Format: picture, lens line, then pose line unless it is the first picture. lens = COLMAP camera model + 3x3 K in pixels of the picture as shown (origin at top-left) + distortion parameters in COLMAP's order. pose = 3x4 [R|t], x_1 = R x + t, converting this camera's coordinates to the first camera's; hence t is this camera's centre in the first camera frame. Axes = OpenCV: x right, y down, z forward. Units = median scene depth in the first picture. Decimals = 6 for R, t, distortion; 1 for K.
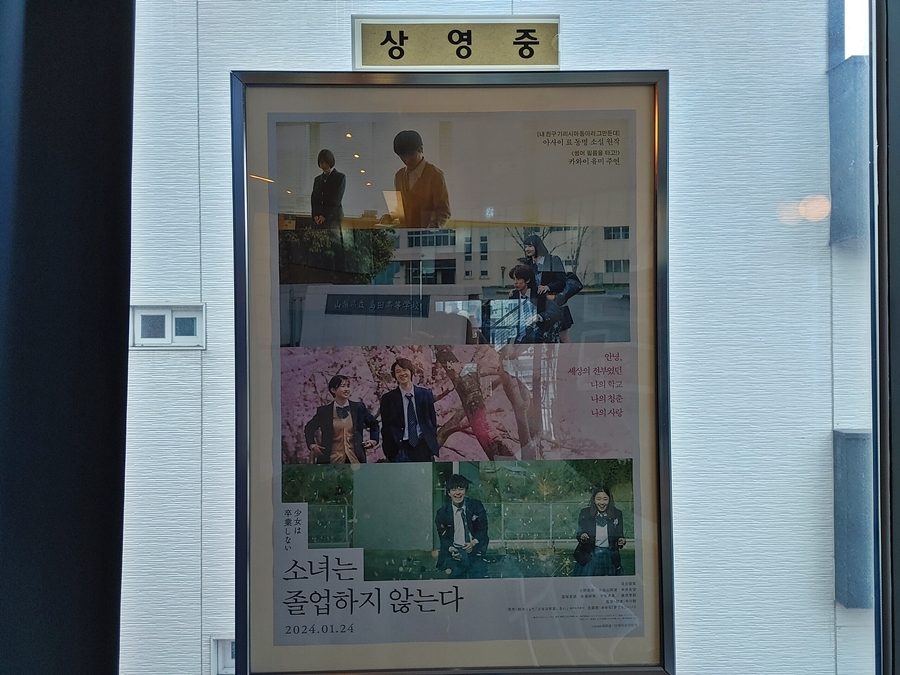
lens RADIAL K [[691.4, 0, 456.6], [0, 691.4, 336.2], [0, 0, 1]] dist [0.059174, -0.080053]
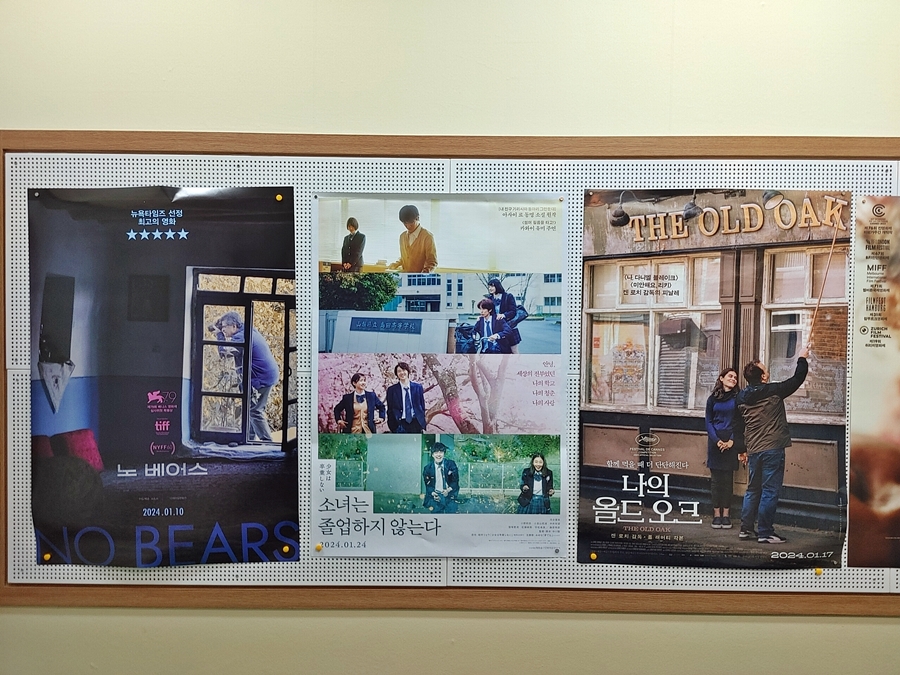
lens RADIAL K [[656.9, 0, 445.3], [0, 656.9, 337.6], [0, 0, 1]] dist [0.022383, -0.016311]
pose [[0.999833, 0.018276, -0.000516, 0.011480], [-0.018283, 0.999282, -0.033185, 0.024452], [-0.000091, 0.033189, 0.999449, -0.376648]]
